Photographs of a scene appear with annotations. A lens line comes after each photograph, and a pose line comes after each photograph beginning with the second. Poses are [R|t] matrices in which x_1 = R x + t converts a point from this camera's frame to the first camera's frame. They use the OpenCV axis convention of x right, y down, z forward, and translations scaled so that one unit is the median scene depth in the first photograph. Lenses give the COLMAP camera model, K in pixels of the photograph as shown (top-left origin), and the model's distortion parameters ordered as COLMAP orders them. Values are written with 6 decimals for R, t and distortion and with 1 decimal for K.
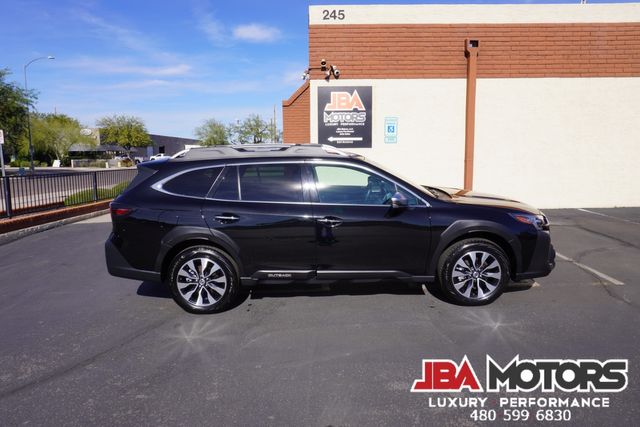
lens RADIAL K [[425.4, 0, 320.2], [0, 425.4, 209.8], [0, 0, 1]] dist [-0.045221, 0.028092]
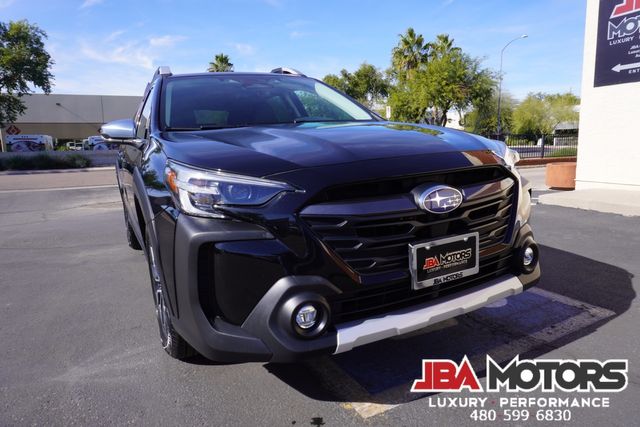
lens RADIAL K [[425.4, 0, 320.7], [0, 425.4, 214.1], [0, 0, 1]] dist [-0.045221, 0.028092]
pose [[0.451822, 0.137841, -0.881395, 0.377749], [-0.089882, 0.989997, 0.108750, 0.002620], [0.887569, 0.030085, 0.459692, 0.405151]]
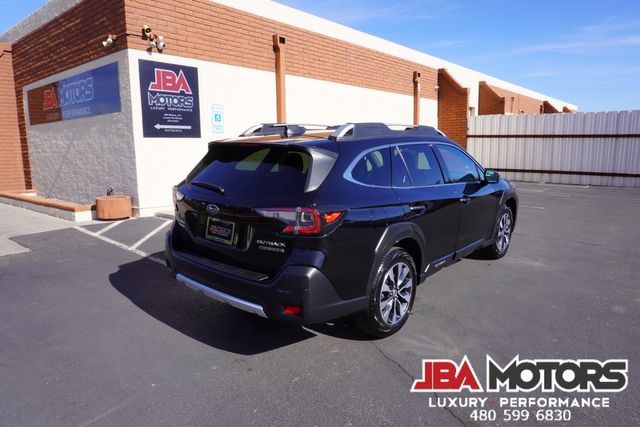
lens RADIAL K [[425.4, 0, 323.5], [0, 425.4, 207.3], [0, 0, 1]] dist [-0.045221, 0.028092]
pose [[0.636655, -0.106772, 0.763721, -0.417323], [0.107557, 0.992983, 0.049162, -0.019114], [-0.763611, 0.050844, 0.643671, 0.254304]]
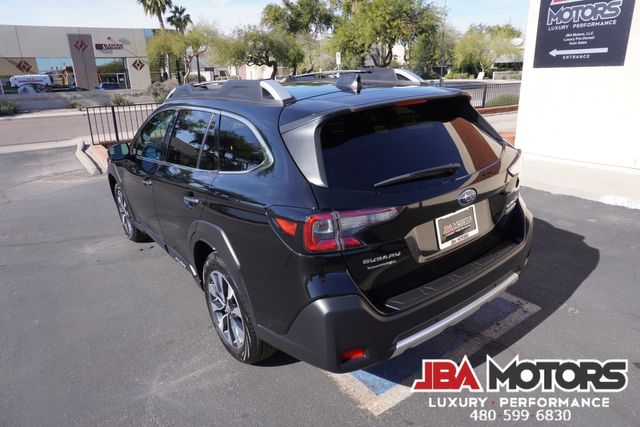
lens RADIAL K [[425.4, 0, 321.5], [0, 425.4, 211.8], [0, 0, 1]] dist [-0.045221, 0.028092]
pose [[0.566137, 0.247322, -0.786333, 0.391530], [-0.079864, 0.965898, 0.246300, -0.064919], [0.820433, -0.076640, 0.566583, 0.351018]]
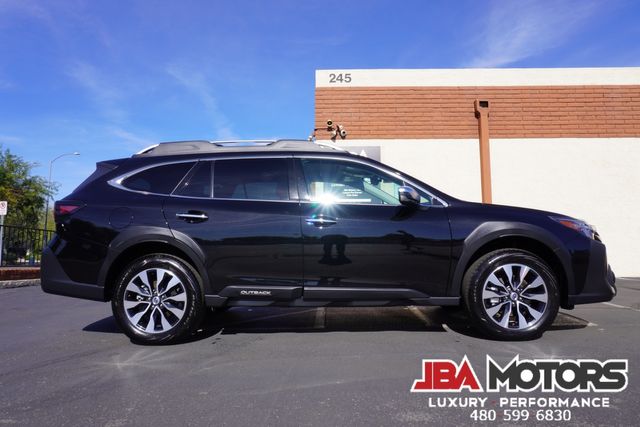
lens RADIAL K [[425.4, 0, 320.9], [0, 425.4, 210.2], [0, 0, 1]] dist [-0.045221, 0.028092]
pose [[0.999480, 0.008485, -0.031106, 0.019589], [-0.015696, 0.970759, -0.239542, 0.083018], [0.028164, 0.239906, 0.970388, 0.096637]]
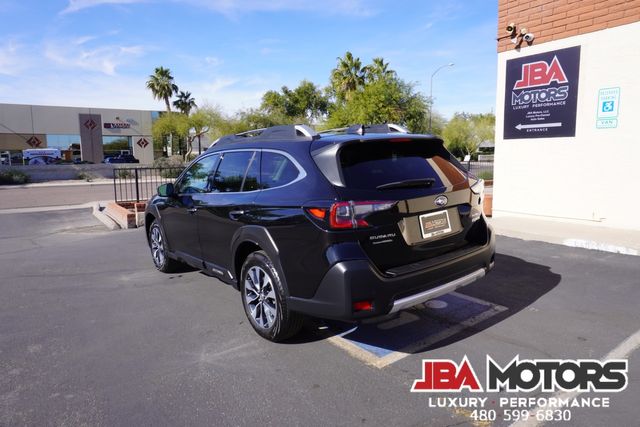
lens RADIAL K [[425.4, 0, 322.6], [0, 425.4, 212.8], [0, 0, 1]] dist [-0.045221, 0.028092]
pose [[0.579823, 0.107818, -0.807577, 0.460378], [-0.094610, 0.993410, 0.064700, -0.029587], [0.809230, 0.038890, 0.586203, 0.285957]]
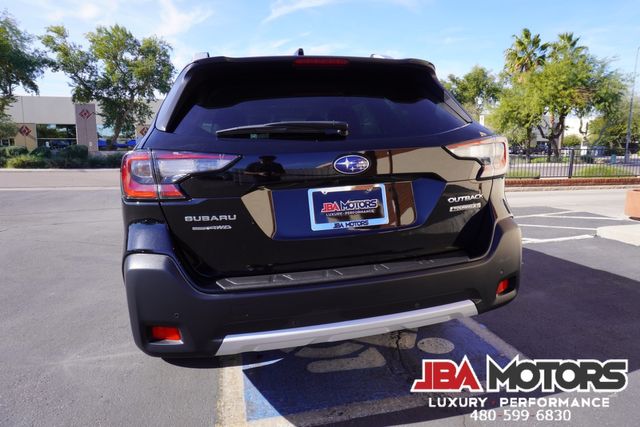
lens RADIAL K [[425.4, 0, 318.6], [0, 425.4, 214.2], [0, 0, 1]] dist [-0.045221, 0.028092]
pose [[0.213737, 0.152782, -0.964870, 0.419998], [-0.121812, 0.984154, 0.128852, -0.026621], [0.969267, 0.089992, 0.228961, 0.482368]]
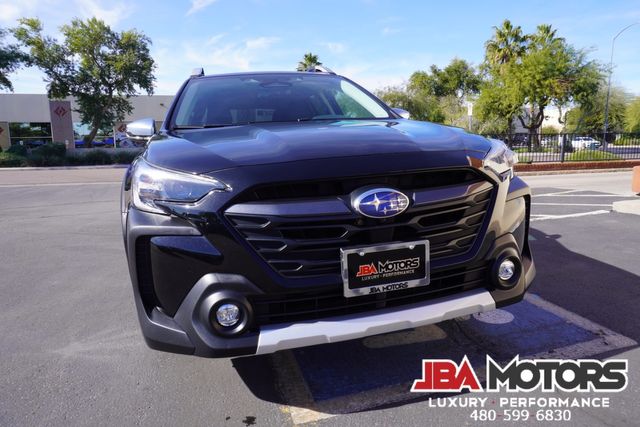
lens RADIAL K [[425.4, 0, 320.2], [0, 425.4, 212.3], [0, 0, 1]] dist [-0.045221, 0.028092]
pose [[0.260233, 0.152641, -0.953404, 0.393818], [-0.104352, 0.986088, 0.129391, -0.003233], [0.959890, 0.065818, 0.272541, 0.454924]]
